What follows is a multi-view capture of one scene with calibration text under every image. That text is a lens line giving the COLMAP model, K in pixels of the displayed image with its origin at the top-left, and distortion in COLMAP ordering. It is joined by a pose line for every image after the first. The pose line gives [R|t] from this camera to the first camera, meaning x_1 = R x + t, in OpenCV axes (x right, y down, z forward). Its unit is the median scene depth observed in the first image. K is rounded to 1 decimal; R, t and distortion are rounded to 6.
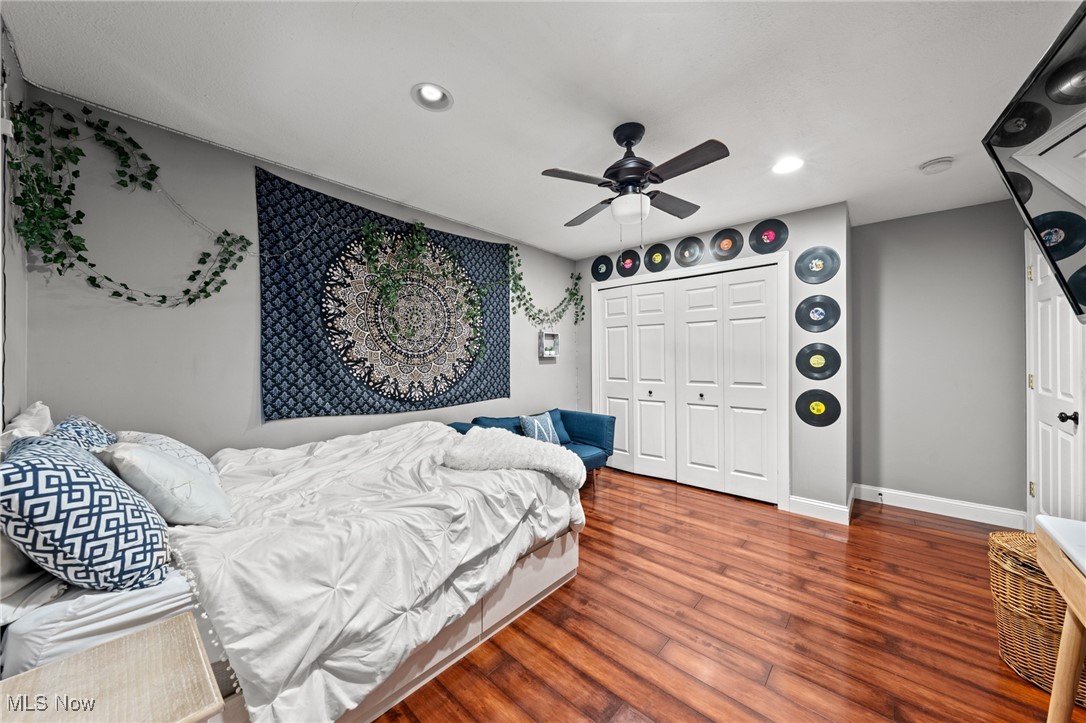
lens RADIAL K [[377.3, 0, 542.1], [0, 377.3, 355.4], [0, 0, 1]] dist [-0.001436, -0.000095]
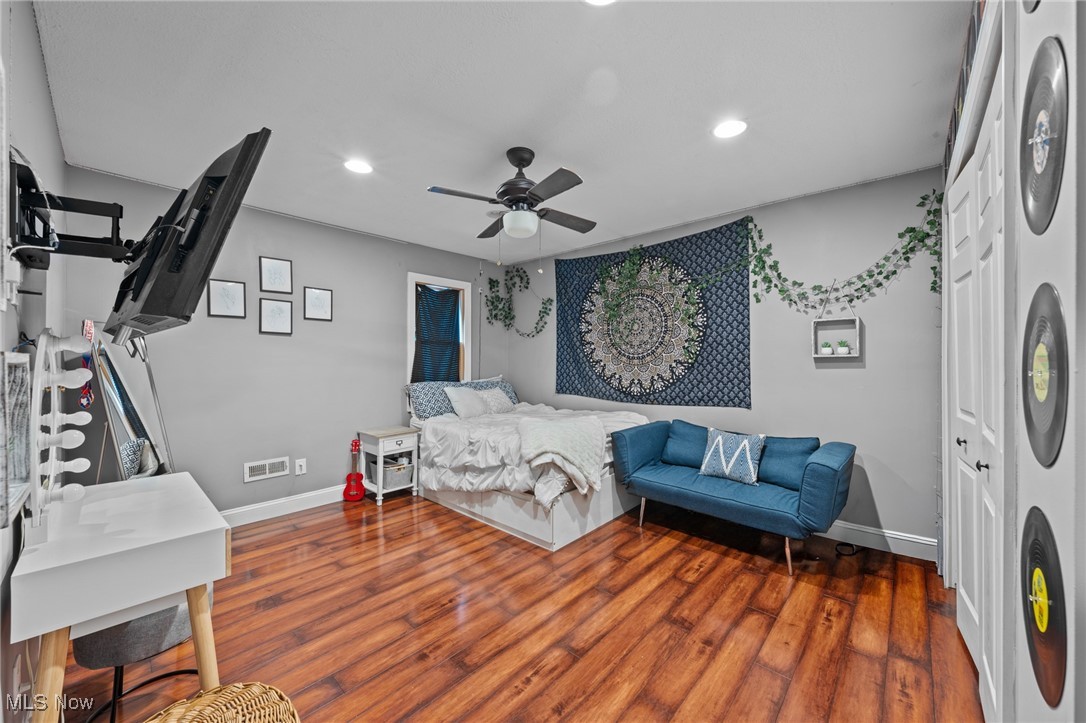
lens RADIAL K [[388.4, 0, 547.1], [0, 388.4, 357.8], [0, 0, 1]] dist [-0.001891, 0.000084]
pose [[0.010485, -0.005921, -0.999928, 0.907474], [0.009488, 0.999938, -0.005821, 0.005956], [0.999900, -0.009427, 0.010541, 0.705542]]
